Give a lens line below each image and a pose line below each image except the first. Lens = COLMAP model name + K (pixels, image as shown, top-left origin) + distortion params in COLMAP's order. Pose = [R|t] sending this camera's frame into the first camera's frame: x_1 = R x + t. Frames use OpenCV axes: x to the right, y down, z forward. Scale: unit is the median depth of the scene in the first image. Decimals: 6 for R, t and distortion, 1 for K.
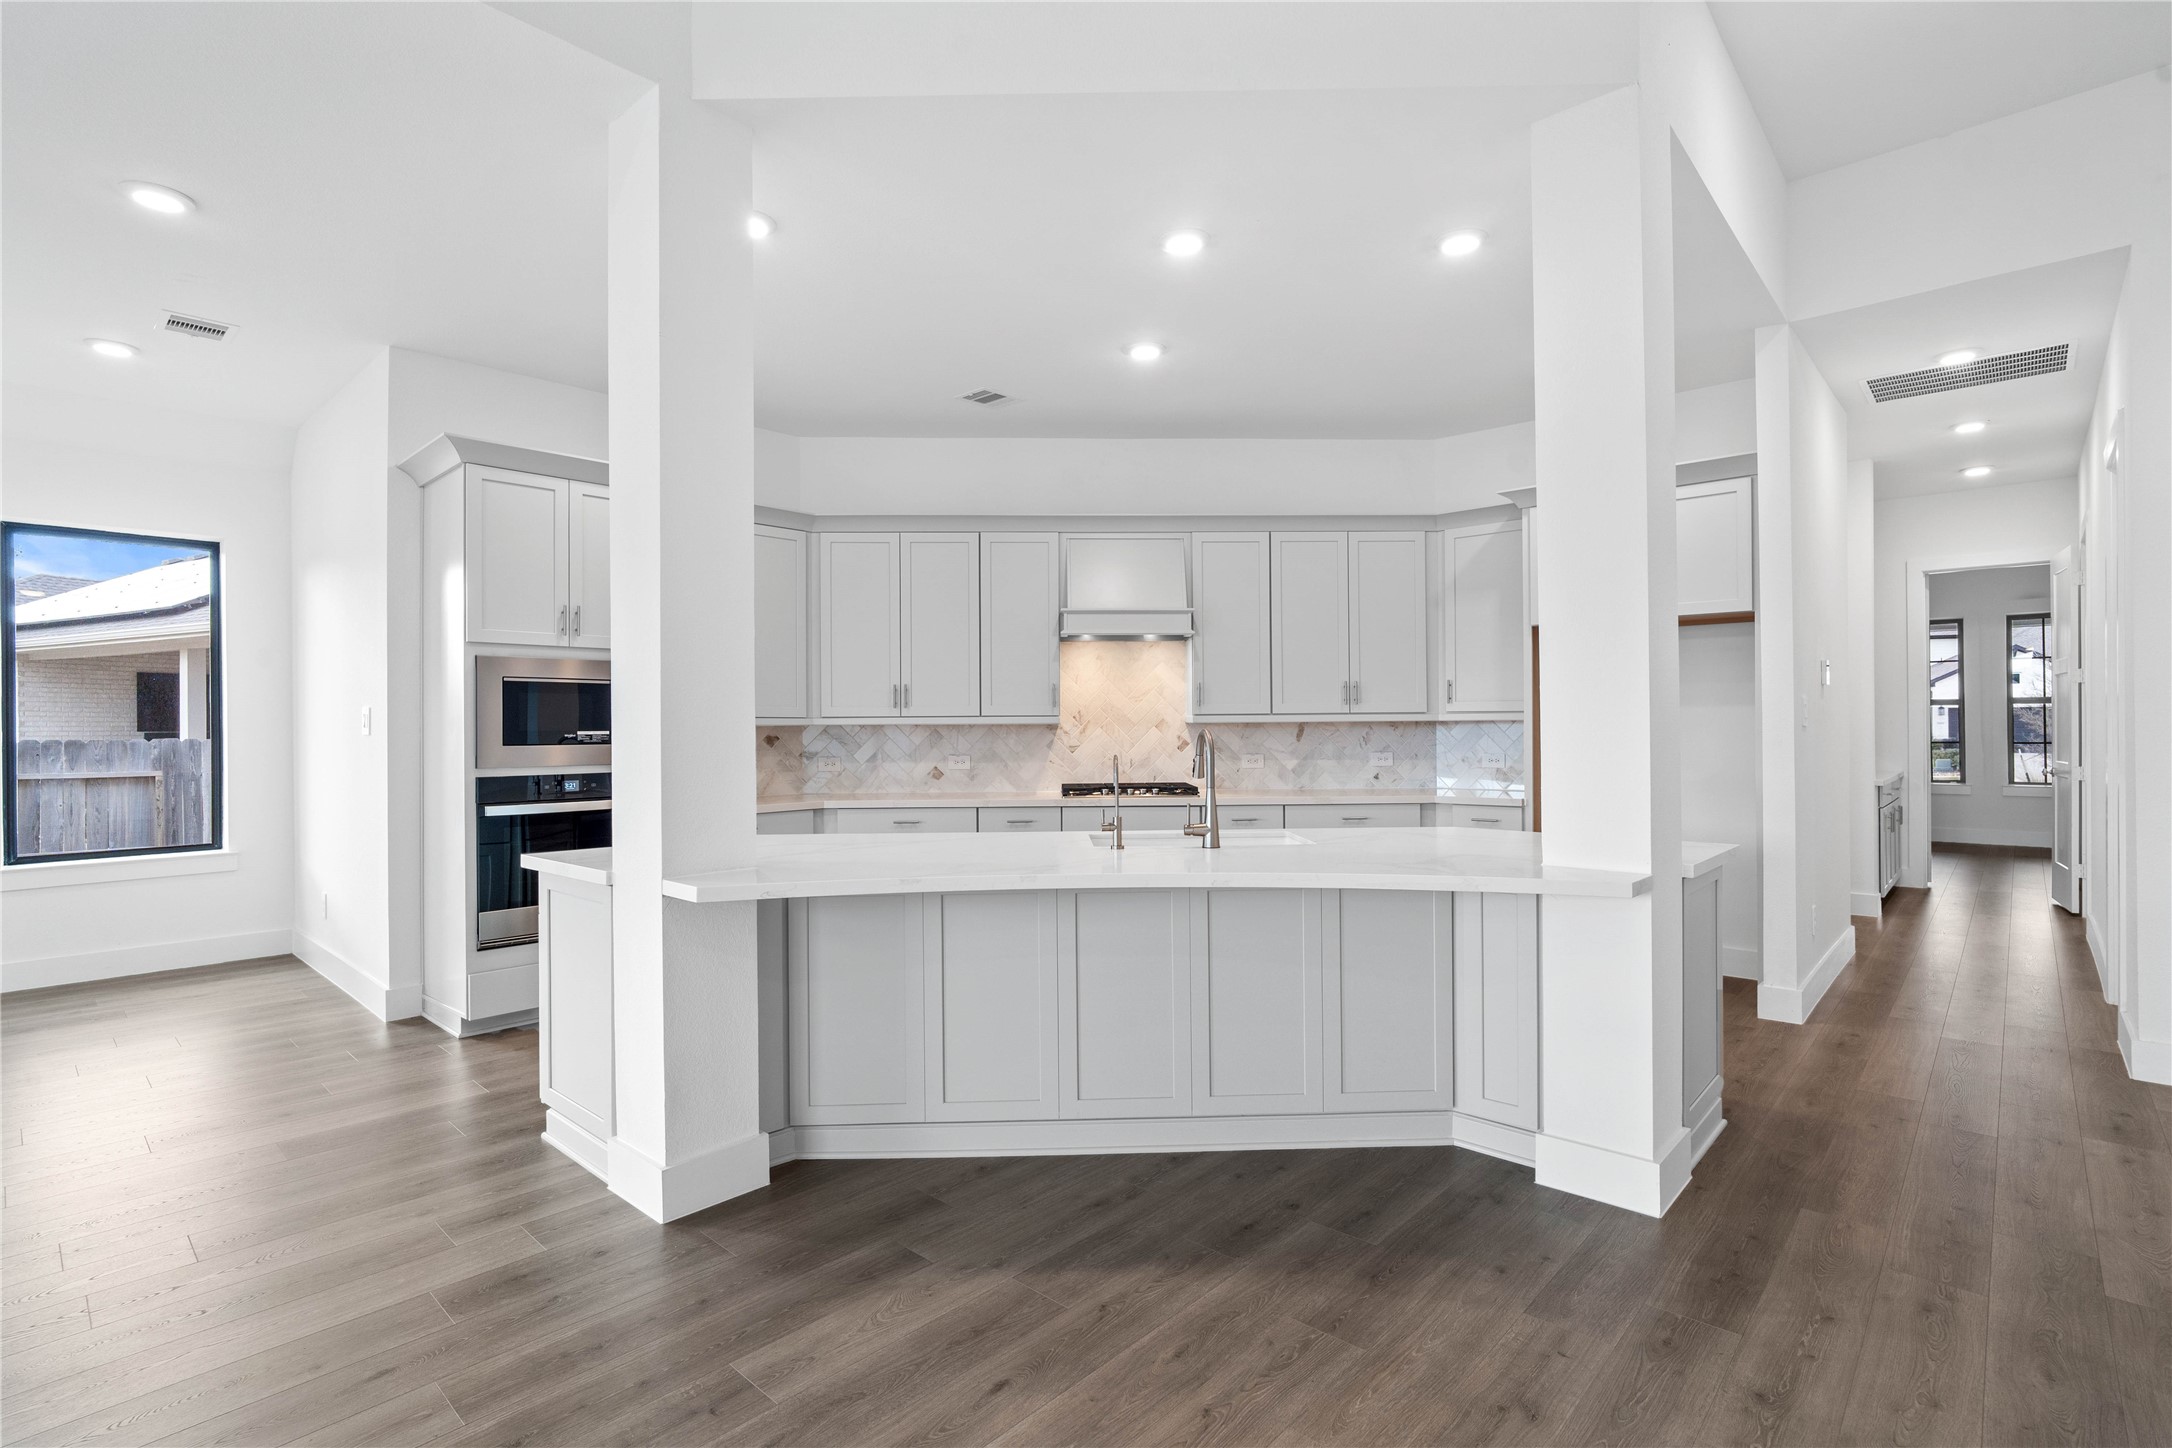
lens RADIAL K [[1024.0, 0, 1079.0], [0, 1024.0, 721.2], [0, 0, 1]] dist [-0.003750, -0.000174]
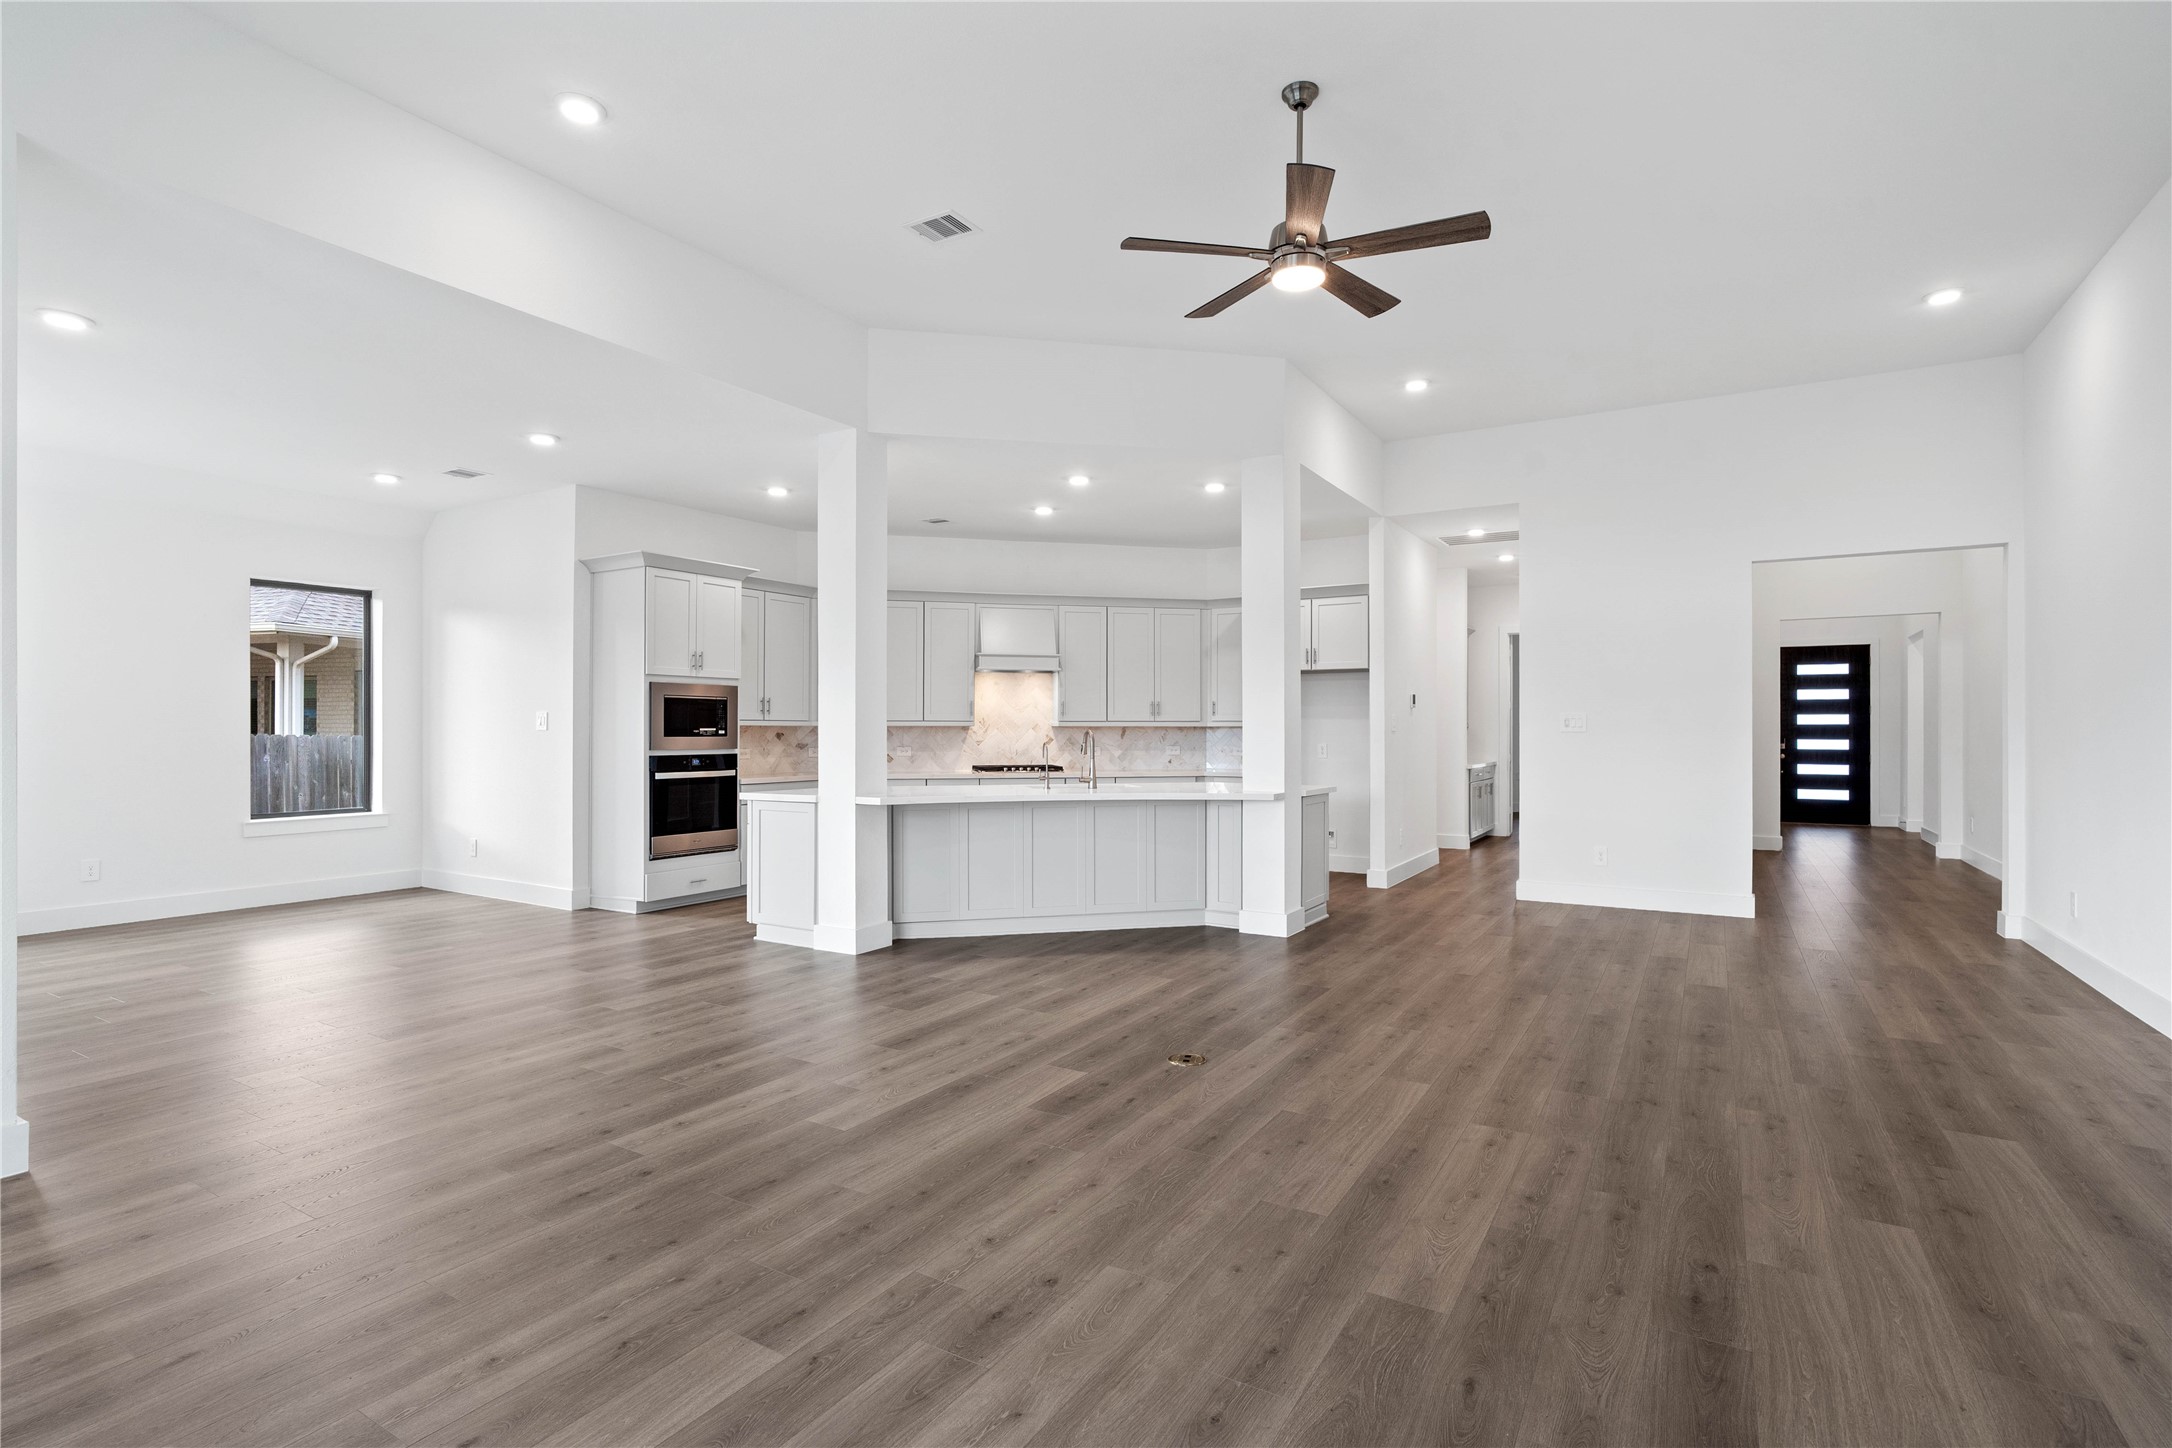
lens RADIAL K [[1024.0, 0, 1087.4], [0, 1024.0, 727.9], [0, 0, 1]] dist [-0.003750, -0.000174]
pose [[0.978799, 0.007869, 0.204674, -0.169740], [-0.008422, 0.999963, 0.001830, 0.000677], [-0.204652, -0.003514, 0.978829, -0.560390]]
